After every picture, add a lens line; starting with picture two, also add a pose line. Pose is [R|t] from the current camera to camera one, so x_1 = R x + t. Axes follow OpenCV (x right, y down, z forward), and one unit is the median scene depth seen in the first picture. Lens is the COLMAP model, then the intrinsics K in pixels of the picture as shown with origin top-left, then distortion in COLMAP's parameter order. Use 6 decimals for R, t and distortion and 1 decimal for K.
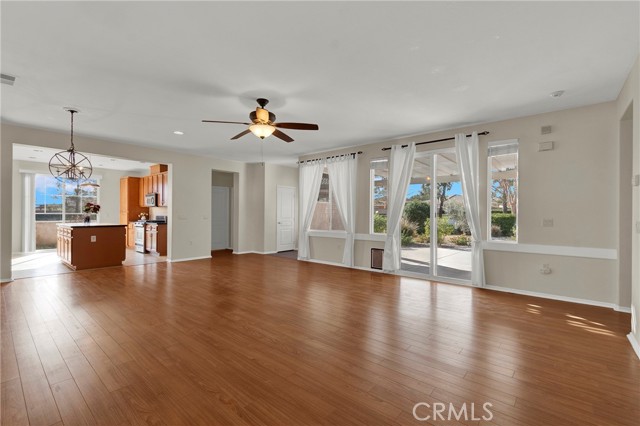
lens RADIAL K [[286.0, 0, 316.8], [0, 286.0, 211.0], [0, 0, 1]] dist [0.003973, 0.000036]
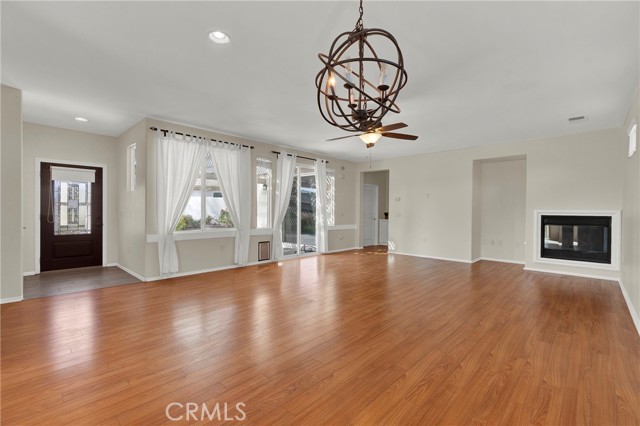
lens RADIAL K [[286.0, 0, 316.3], [0, 286.0, 210.0], [0, 0, 1]] dist [0.003973, 0.000036]
pose [[0.054610, -0.000698, 0.998508, -0.848815], [-0.015717, 0.999875, 0.001558, 0.007095], [-0.998384, -0.015778, 0.054592, 0.742779]]
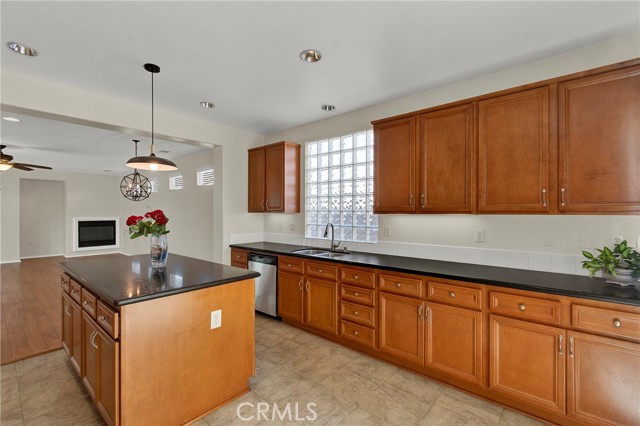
lens RADIAL K [[286.0, 0, 318.8], [0, 286.0, 212.3], [0, 0, 1]] dist [0.003973, 0.000036]
pose [[-0.999998, -0.000817, -0.001551, -1.126769], [-0.000807, 0.999982, -0.006028, -0.023672], [0.001556, -0.006027, -0.999981, 1.560307]]
